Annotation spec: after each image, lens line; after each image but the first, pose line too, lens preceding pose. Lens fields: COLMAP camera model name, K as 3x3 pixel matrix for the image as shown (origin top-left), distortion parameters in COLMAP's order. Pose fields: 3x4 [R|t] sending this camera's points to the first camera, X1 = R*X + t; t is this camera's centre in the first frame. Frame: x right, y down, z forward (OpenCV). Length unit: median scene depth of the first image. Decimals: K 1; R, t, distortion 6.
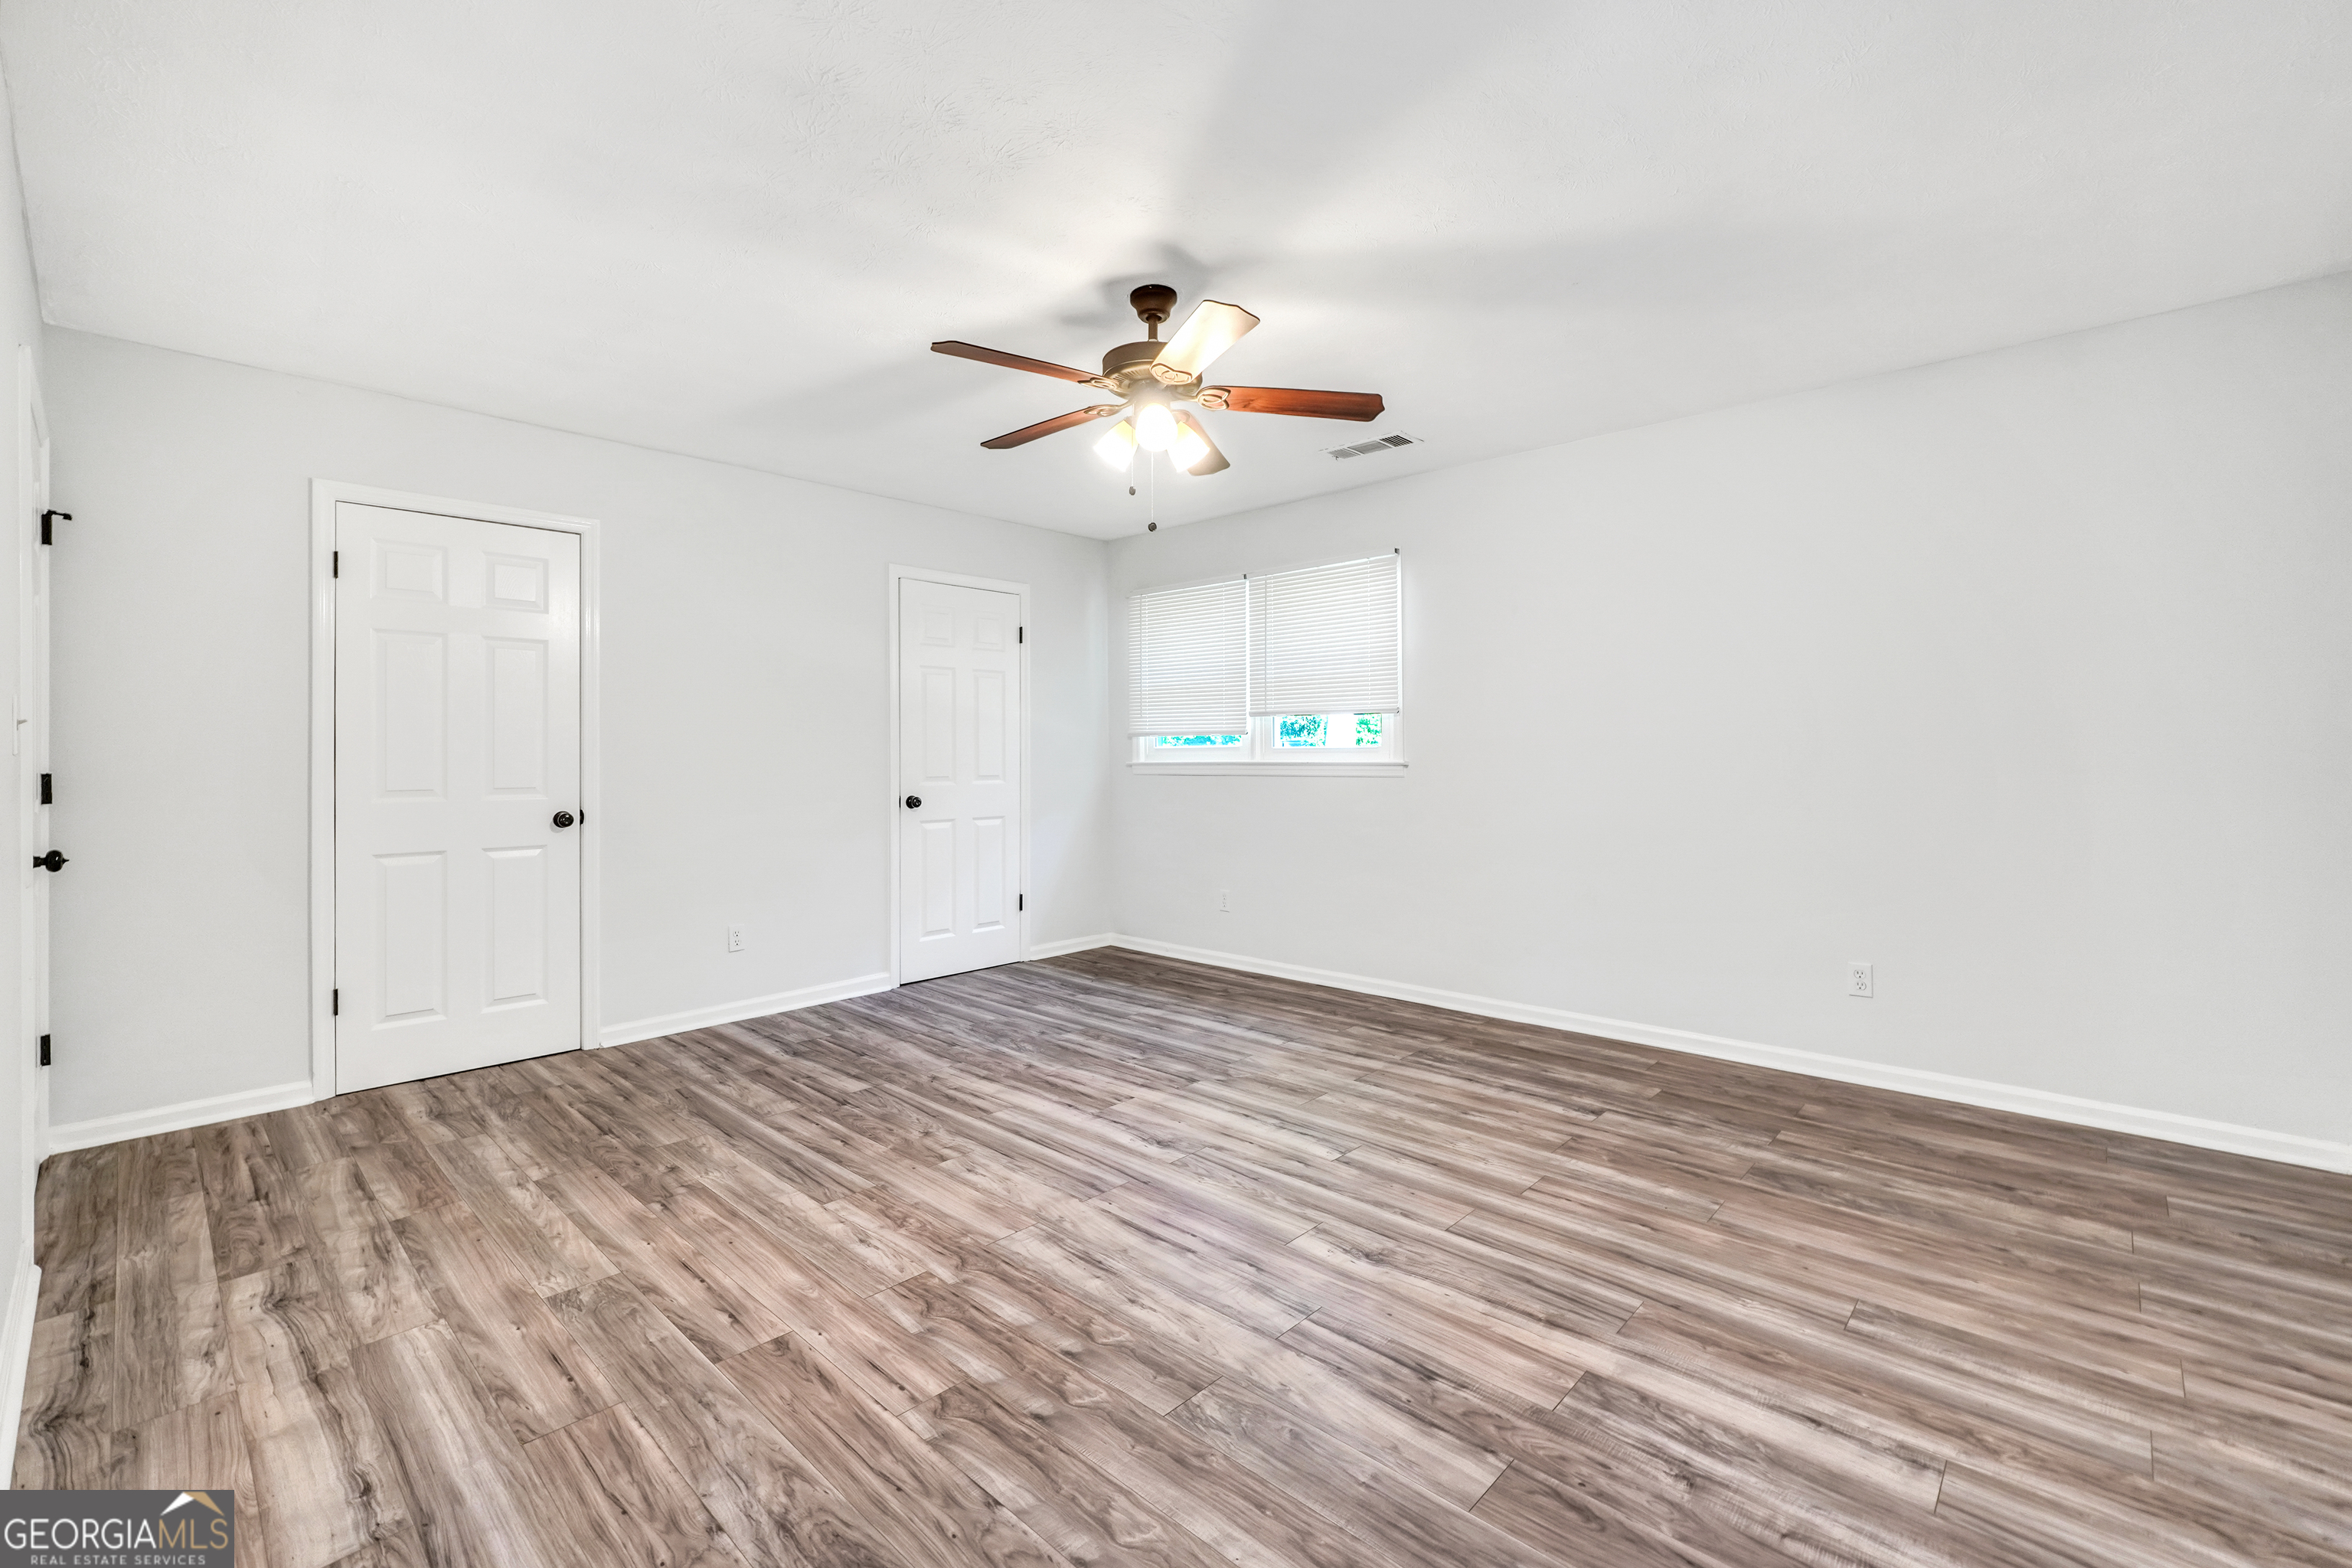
lens RADIAL K [[1019.7, 0, 1176.1], [0, 1019.7, 750.8], [0, 0, 1]] dist [-0.016478, 0.008486]
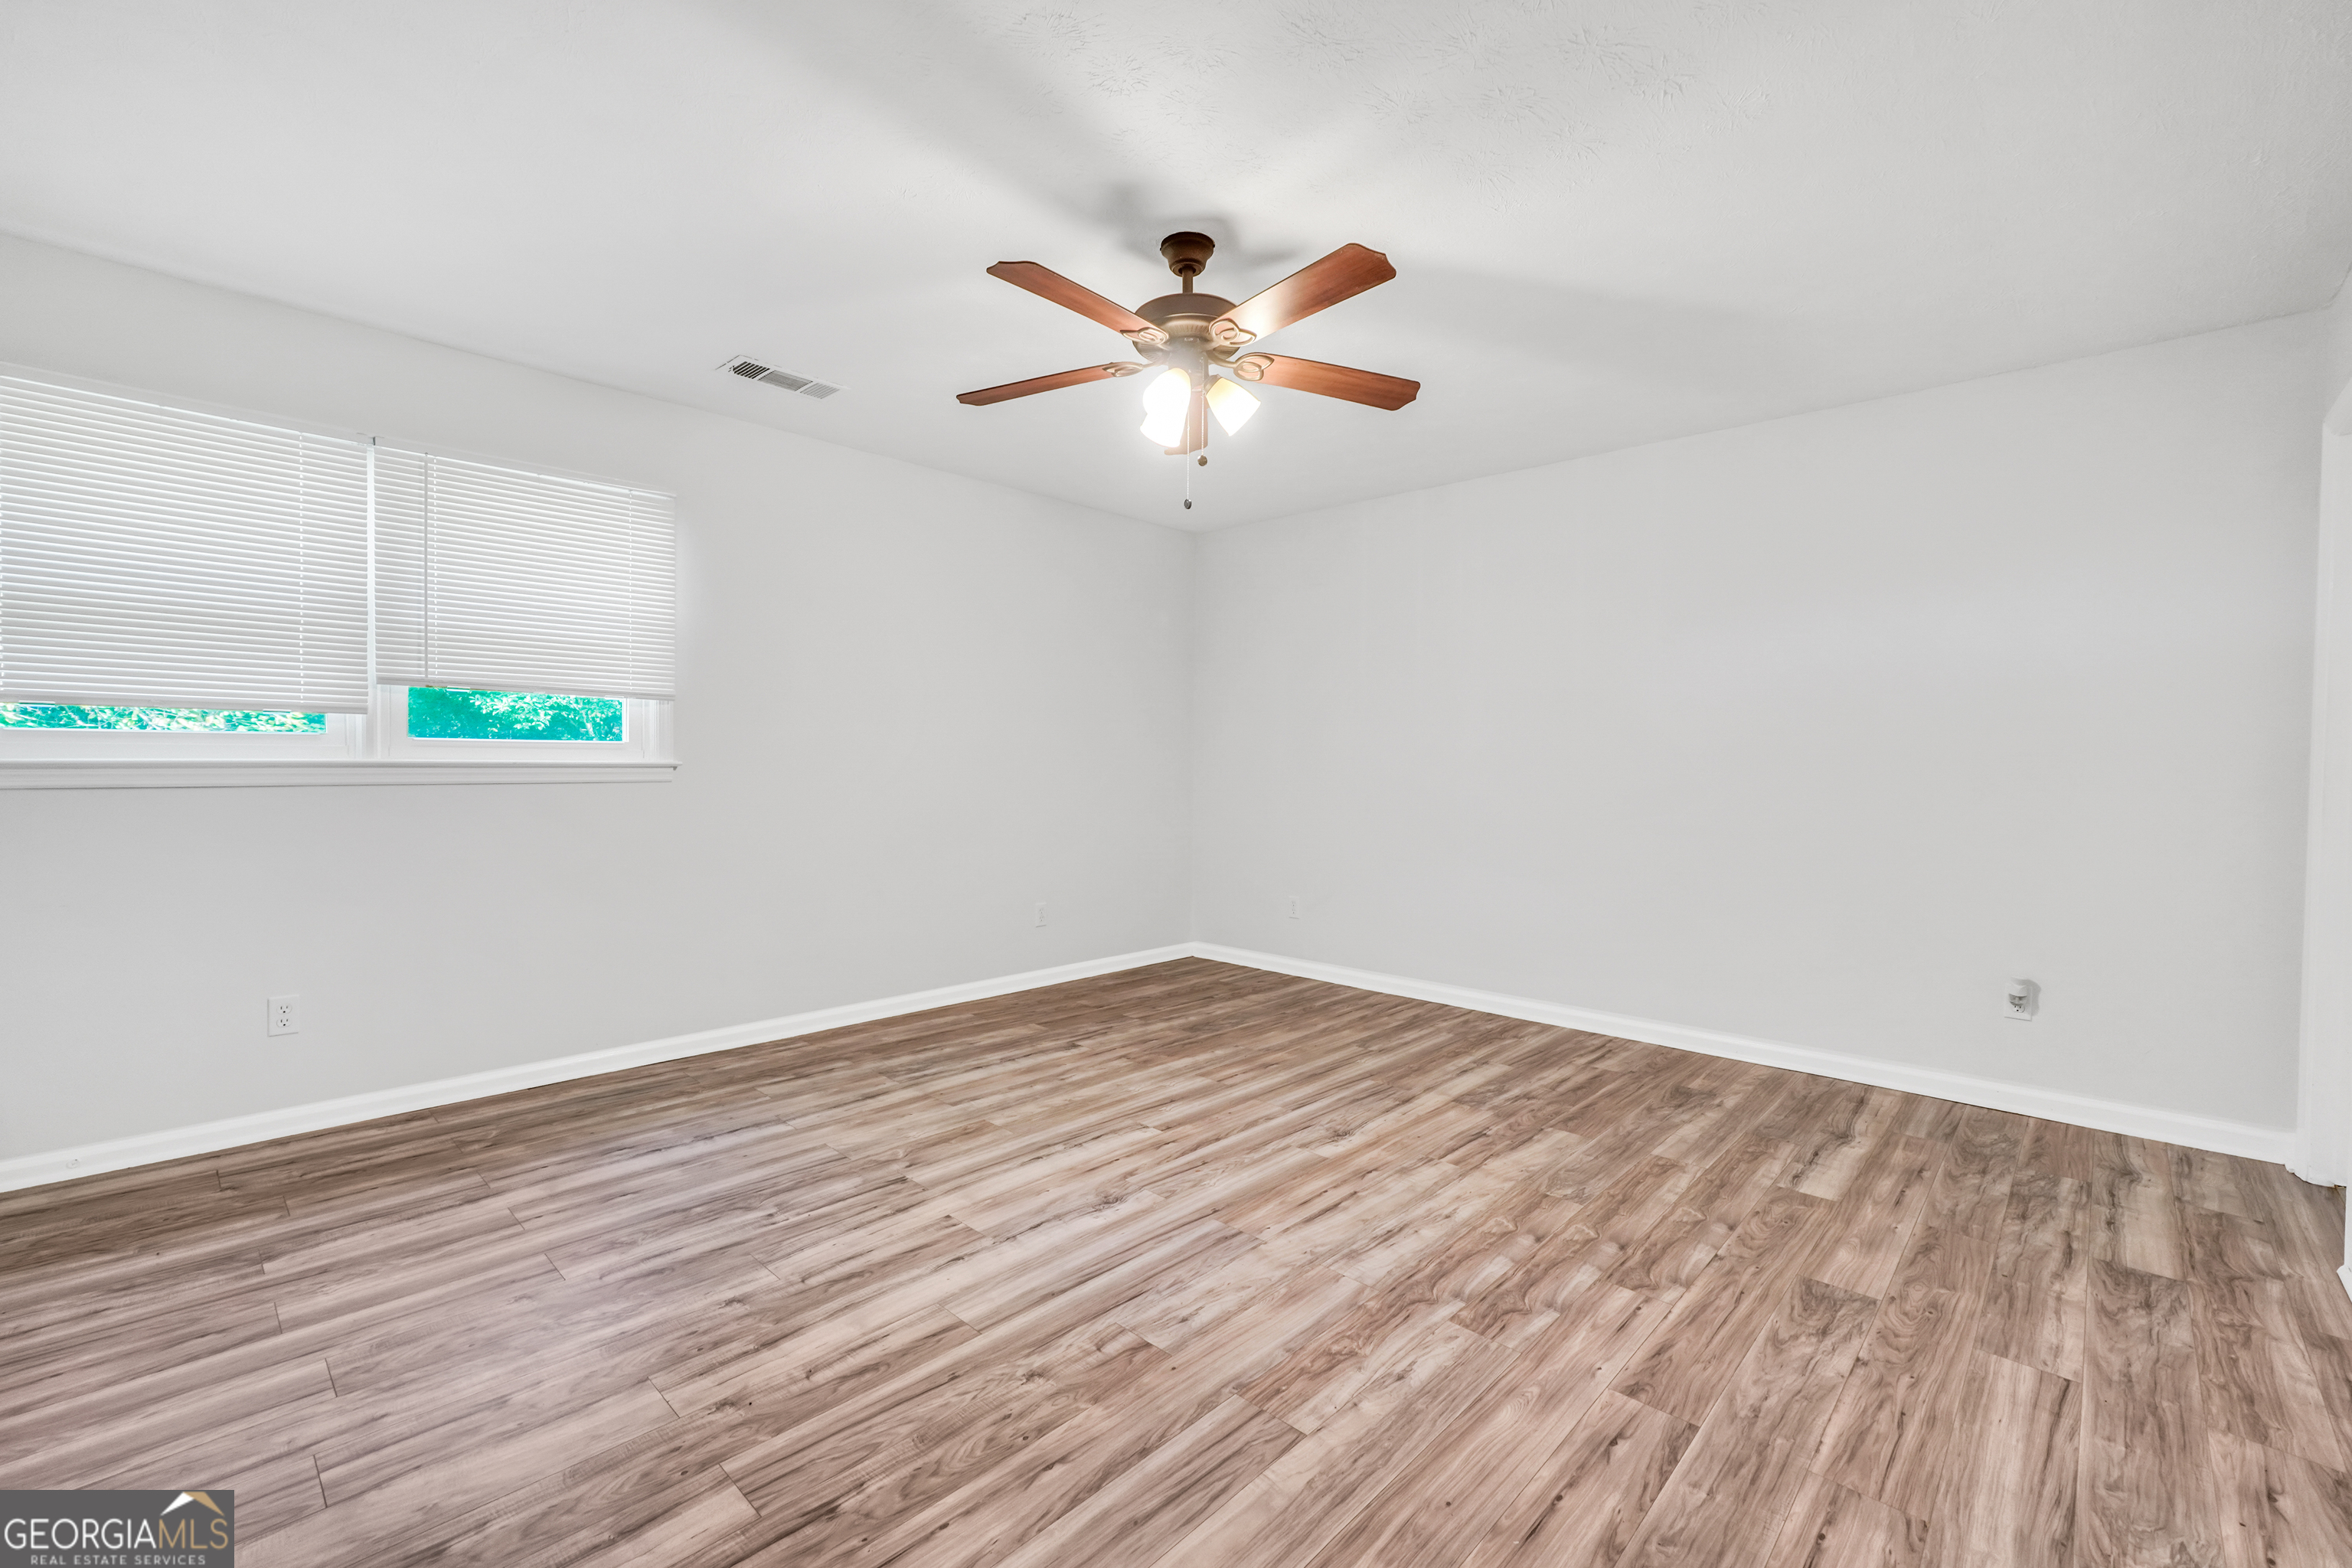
lens RADIAL K [[982.2, 0, 1176.0], [0, 982.2, 784.0], [0, 0, 1]] dist [-0.020635, 0.007644]
pose [[0.001681, -0.018426, 0.999829, -0.982735], [-0.015221, 0.999714, 0.018450, 0.013626], [-0.999883, -0.015249, 0.001400, 1.100987]]
